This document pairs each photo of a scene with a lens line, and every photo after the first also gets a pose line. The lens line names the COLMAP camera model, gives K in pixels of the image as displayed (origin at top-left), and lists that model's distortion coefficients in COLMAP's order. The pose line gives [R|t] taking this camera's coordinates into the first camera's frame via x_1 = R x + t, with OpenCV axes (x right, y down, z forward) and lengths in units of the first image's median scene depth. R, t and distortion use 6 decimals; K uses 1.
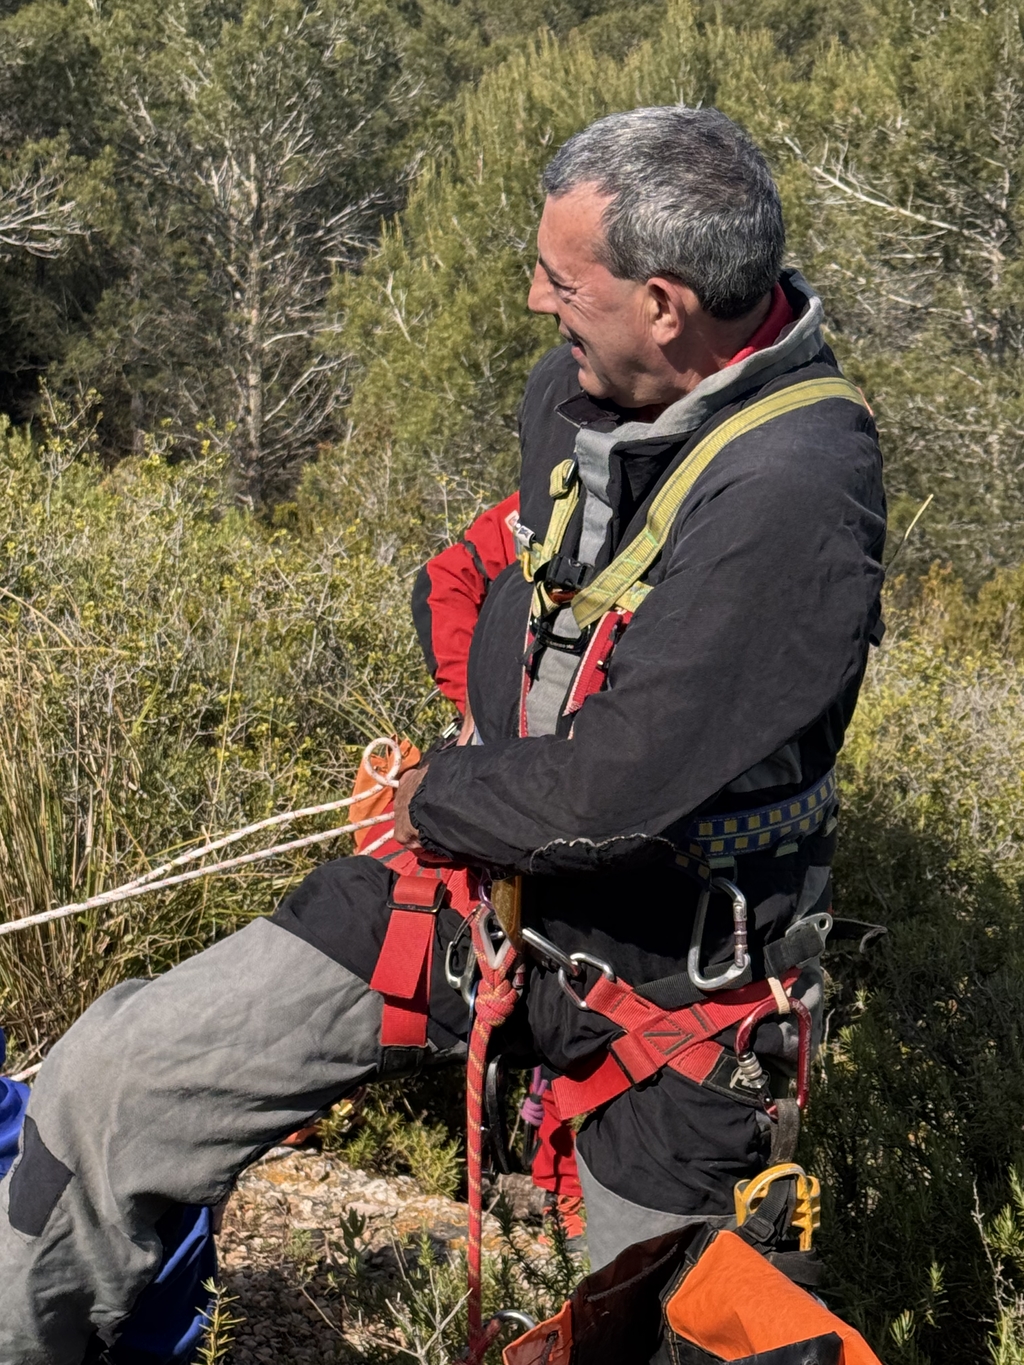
lens RADIAL K [[3101.9, 0, 511.8], [0, 3101.9, 682.6], [0, 0, 1]] dist [0.019053, 0.000000]
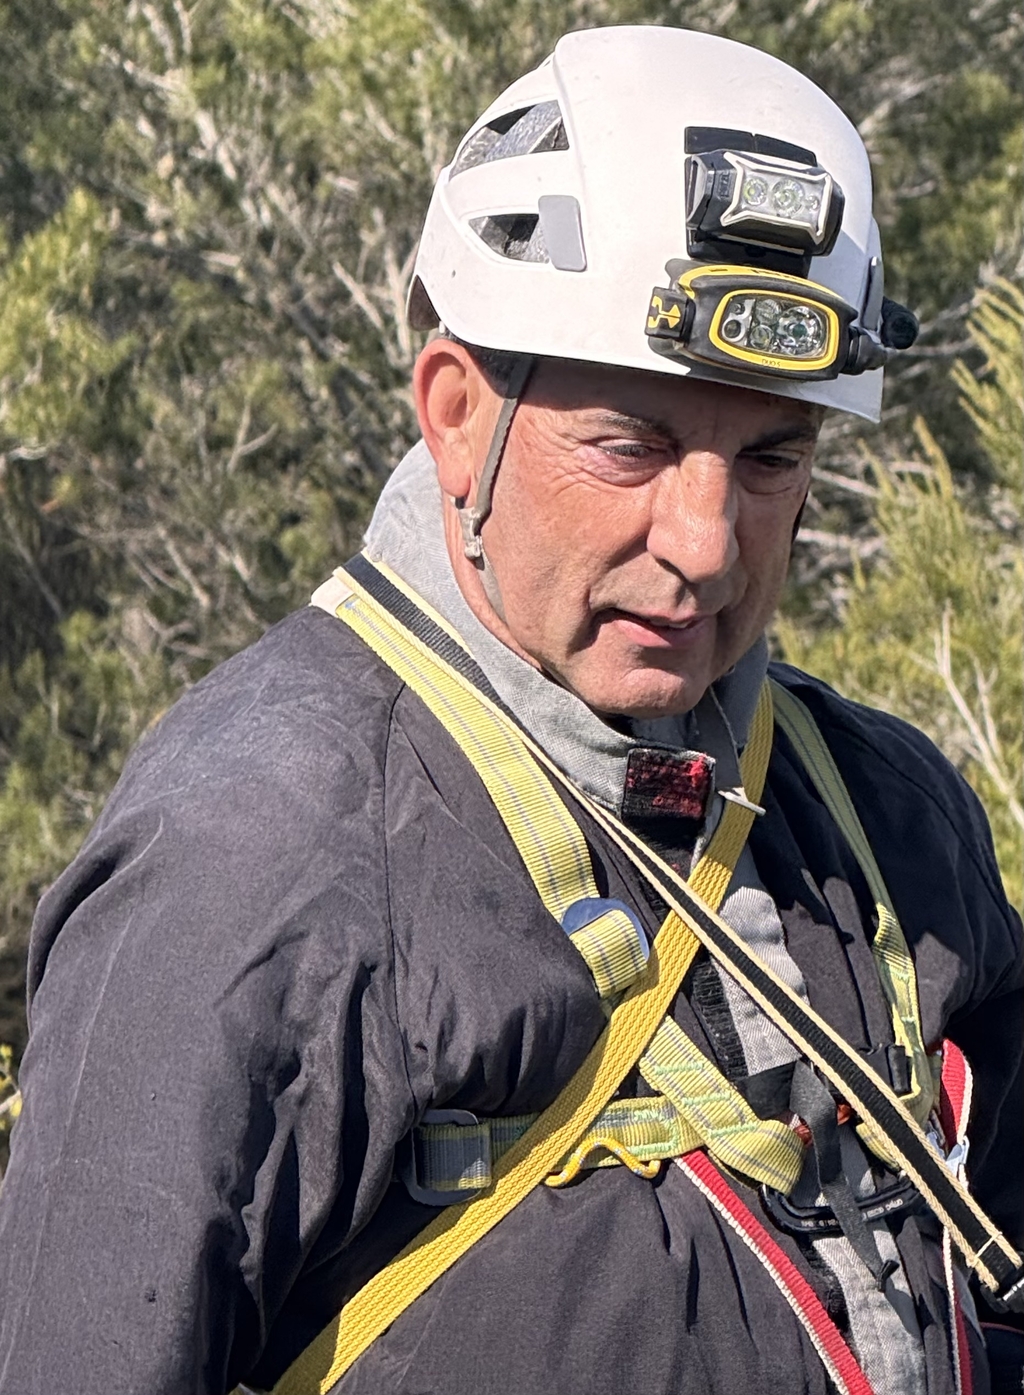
lens RADIAL K [[6534.5, 0, 512.0], [0, 6534.5, 697.3], [0, 0, 1]] dist [-0.078057, 0.000000]
pose [[0.993992, -0.006802, -0.109243, -0.012857], [-0.005444, 0.993760, -0.111408, -0.048189], [0.109319, 0.111334, 0.987752, 0.359009]]
